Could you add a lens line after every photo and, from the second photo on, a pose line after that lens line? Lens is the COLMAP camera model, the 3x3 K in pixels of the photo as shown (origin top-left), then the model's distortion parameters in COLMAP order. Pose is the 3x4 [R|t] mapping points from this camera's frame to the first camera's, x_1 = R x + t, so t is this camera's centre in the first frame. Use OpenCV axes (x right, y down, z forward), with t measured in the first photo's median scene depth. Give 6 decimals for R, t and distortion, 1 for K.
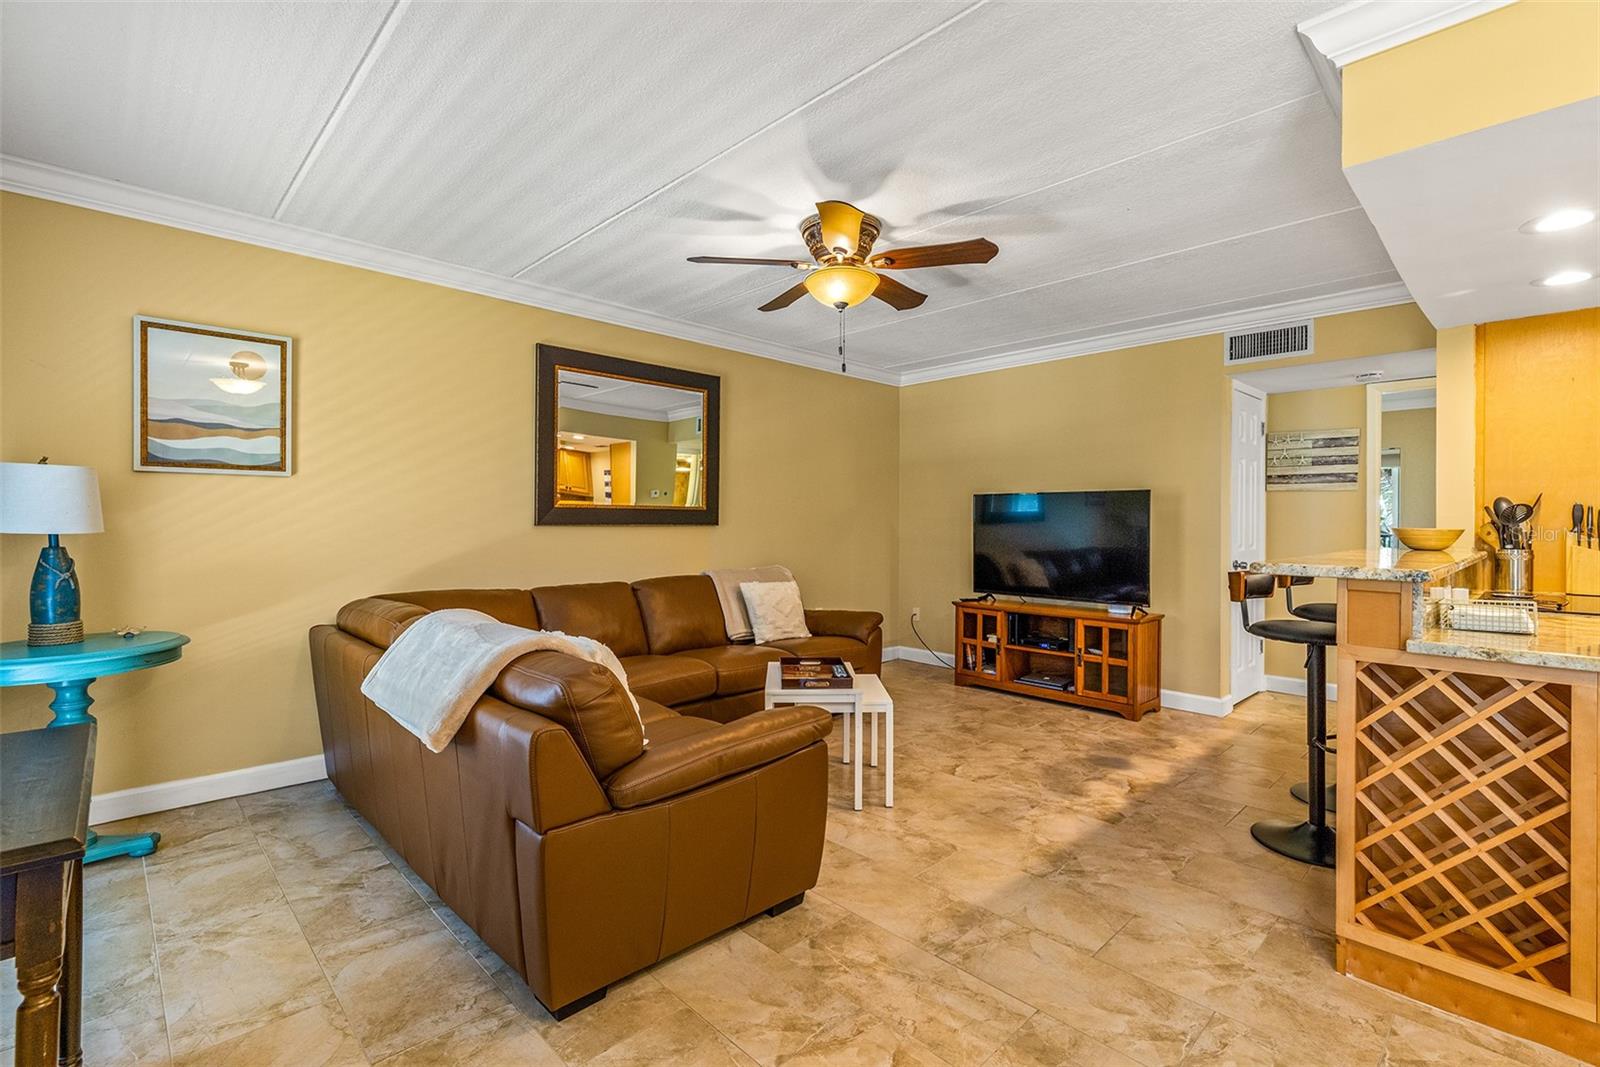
lens RADIAL K [[717.8, 0, 798.5], [0, 717.8, 520.7], [0, 0, 1]] dist [0.004407, 0.000075]
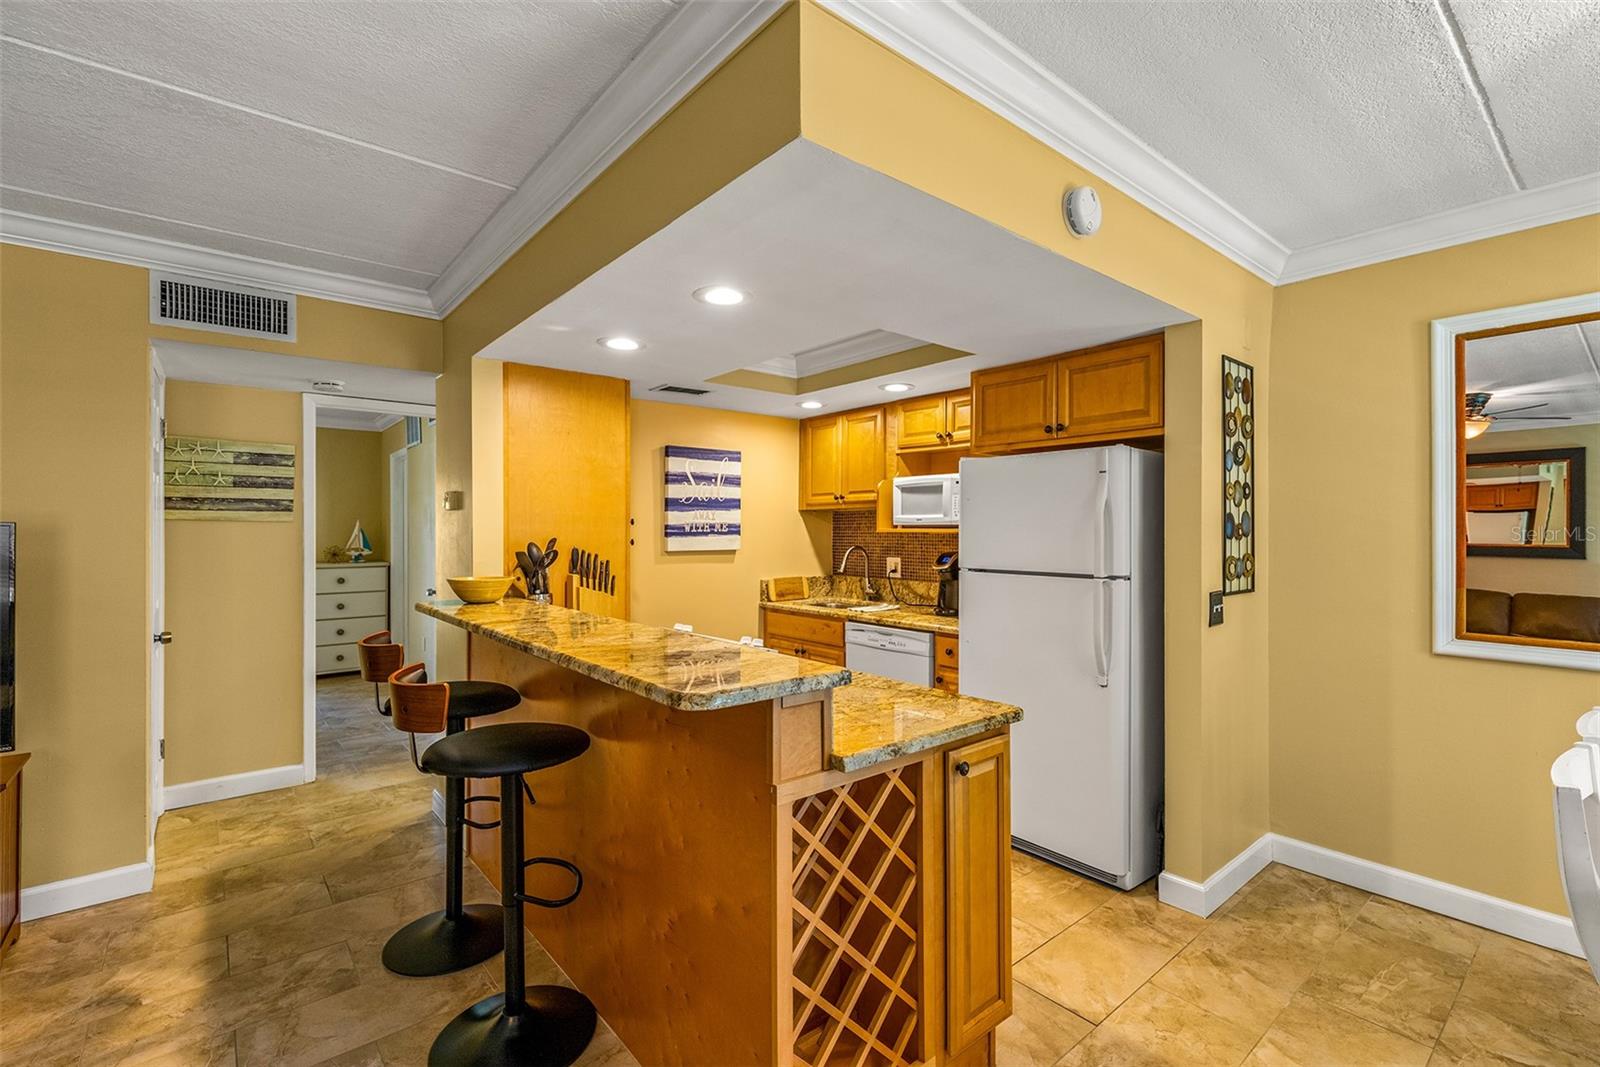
lens RADIAL K [[717.8, 0, 809.7], [0, 717.8, 526.7], [0, 0, 1]] dist [0.004407, 0.000075]
pose [[0.069714, -0.002858, 0.997563, 0.015039], [0.001574, 0.999995, 0.002755, -0.053949], [-0.997566, 0.001378, 0.069718, 0.524917]]
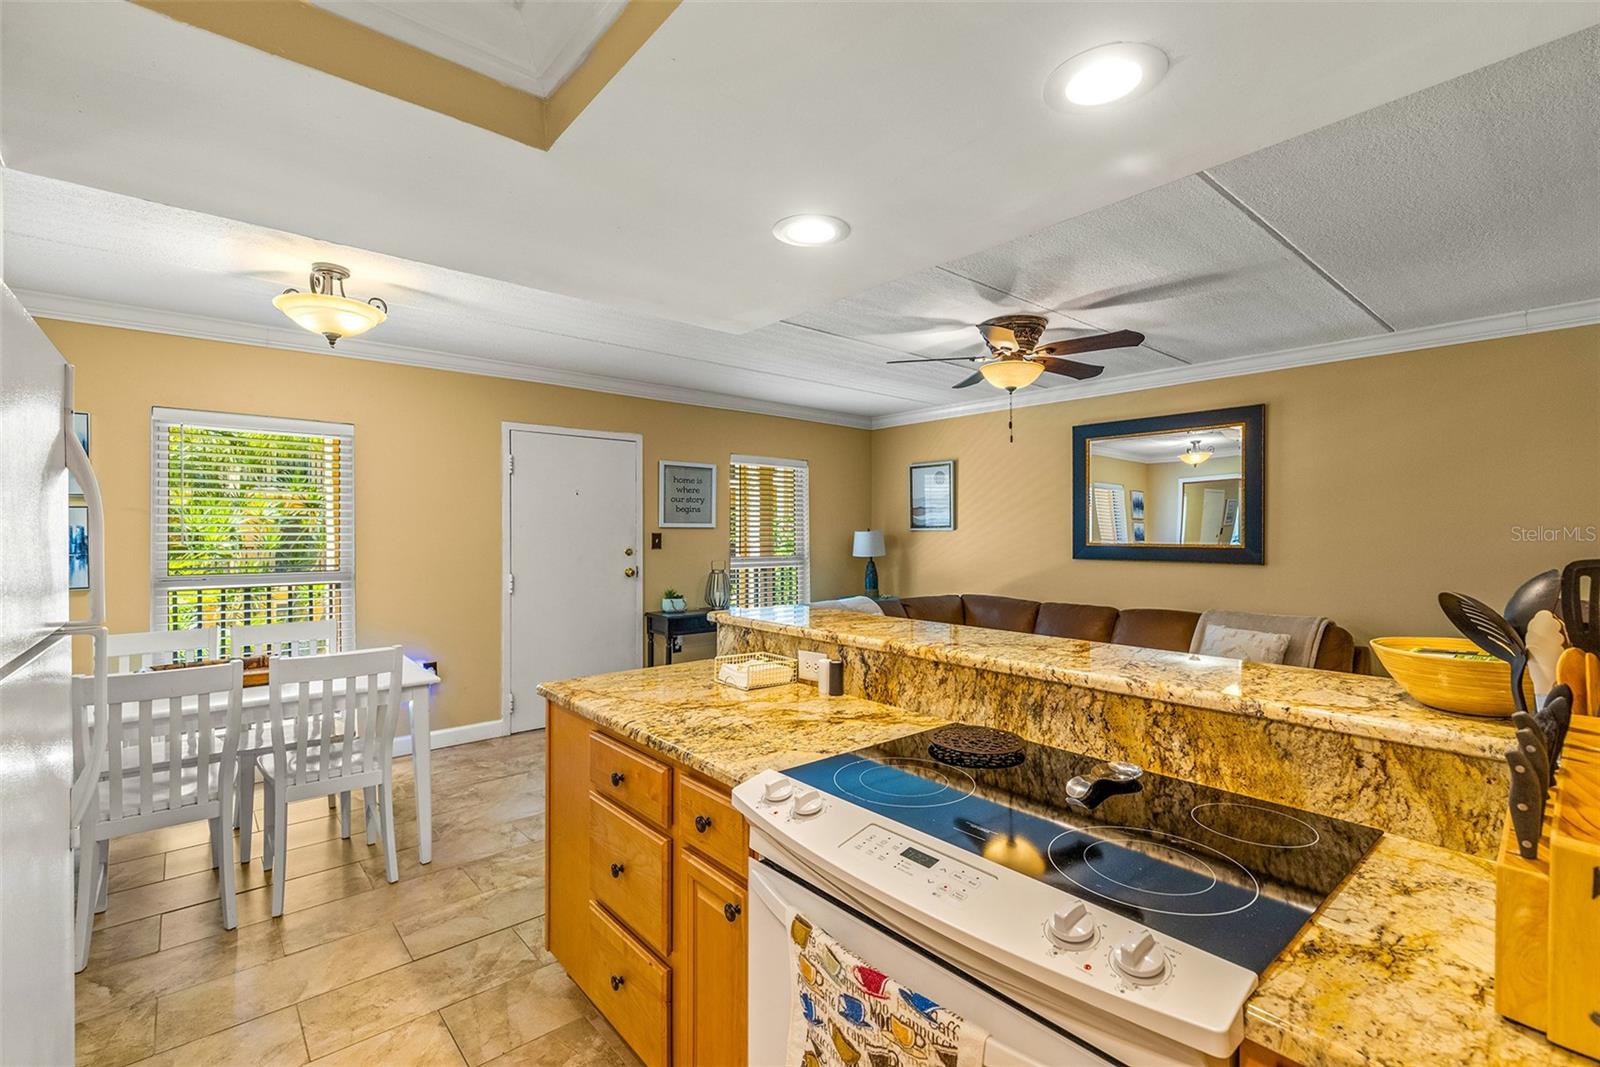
lens RADIAL K [[717.8, 0, 811.3], [0, 717.8, 533.0], [0, 0, 1]] dist [0.004407, 0.000075]
pose [[-0.053375, -0.003758, -0.998567, 1.229469], [-0.000417, 0.999993, -0.003741, -0.044964], [0.998574, 0.000216, -0.053376, 0.683316]]
